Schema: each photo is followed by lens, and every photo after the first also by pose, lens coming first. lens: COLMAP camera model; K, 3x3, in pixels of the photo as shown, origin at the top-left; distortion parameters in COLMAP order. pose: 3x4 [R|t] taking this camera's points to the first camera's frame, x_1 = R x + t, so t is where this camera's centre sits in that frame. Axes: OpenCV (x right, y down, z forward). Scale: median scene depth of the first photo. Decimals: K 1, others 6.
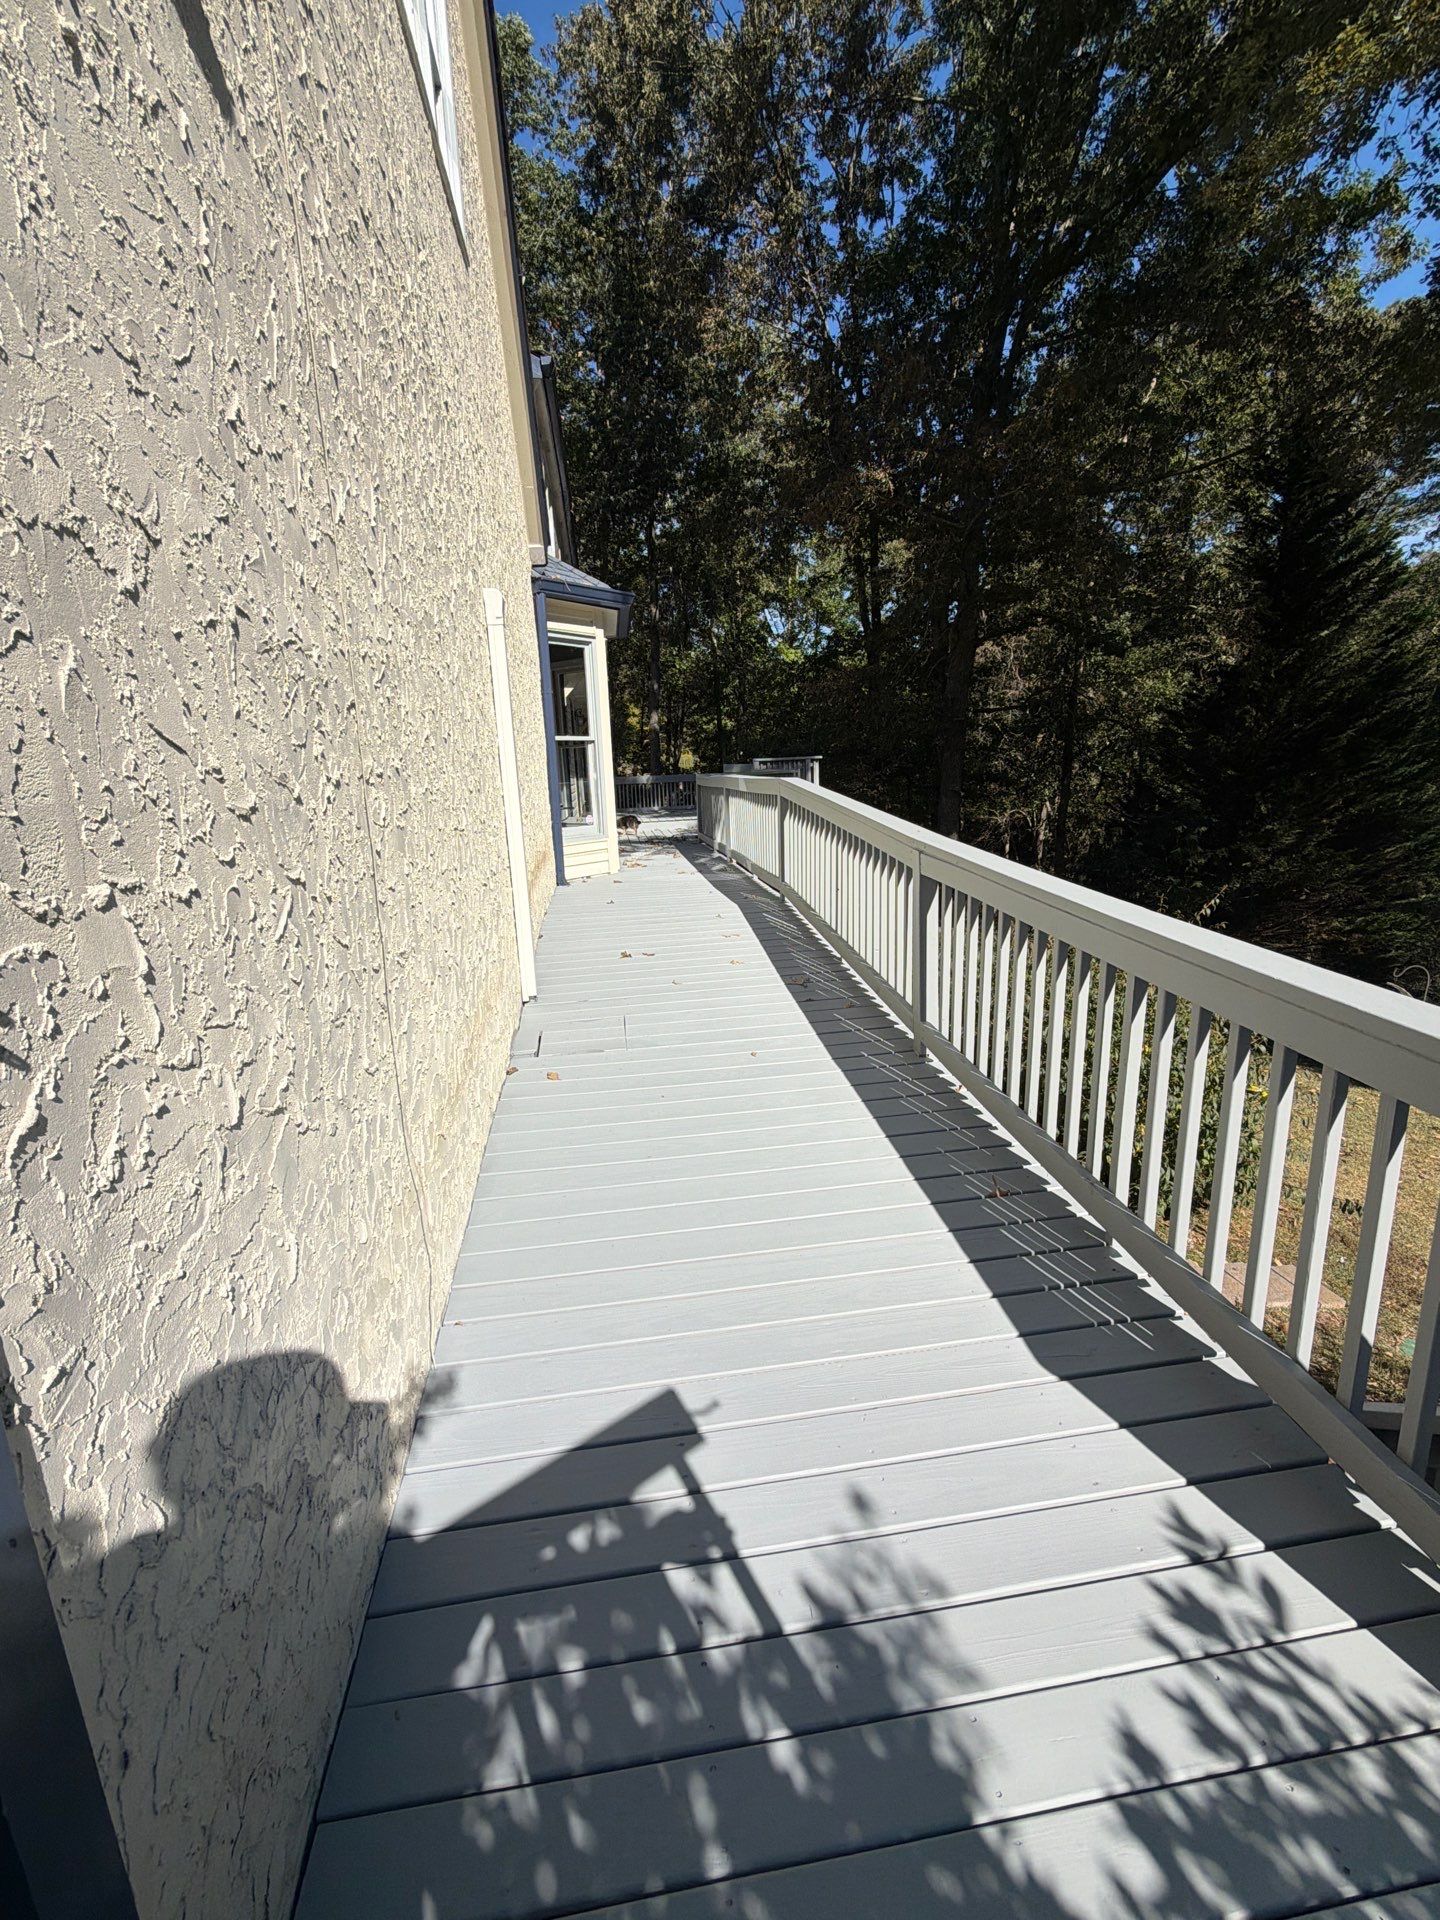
lens RADIAL K [[837.3, 0, 724.5], [0, 837.3, 967.1], [0, 0, 1]] dist [0.002190, -0.000141]
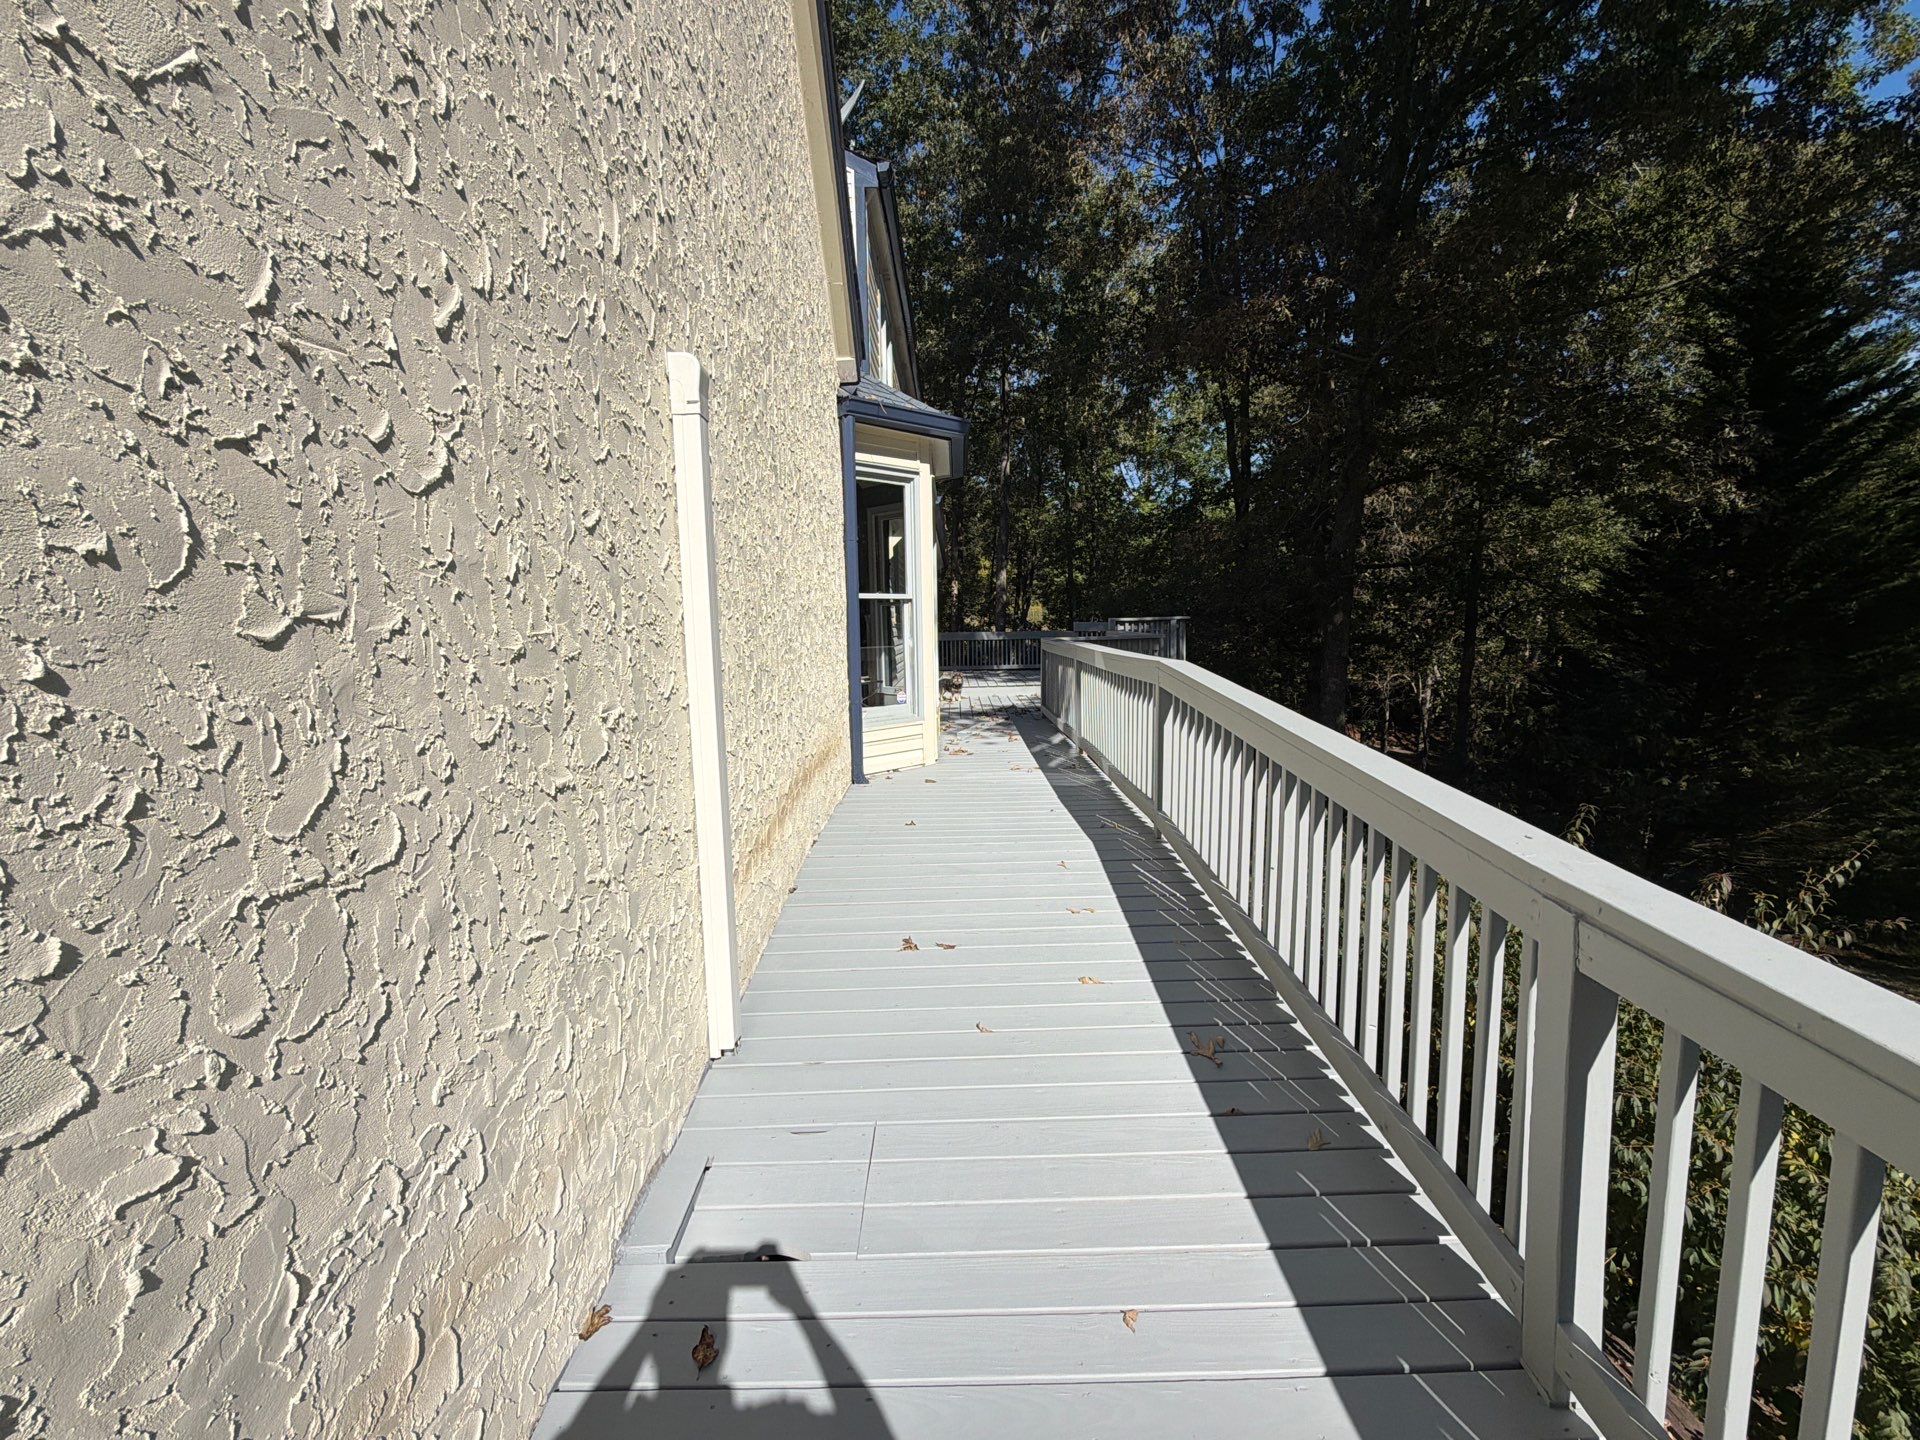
lens RADIAL K [[837.3, 0, 961.7], [0, 837.3, 722.9], [0, 0, 1]] dist [0.002190, -0.000141]
pose [[0.991231, 0.034145, -0.127650, -0.001889], [-0.047782, 0.993288, -0.105341, -0.037829], [0.123196, 0.110517, 0.986209, 0.123025]]
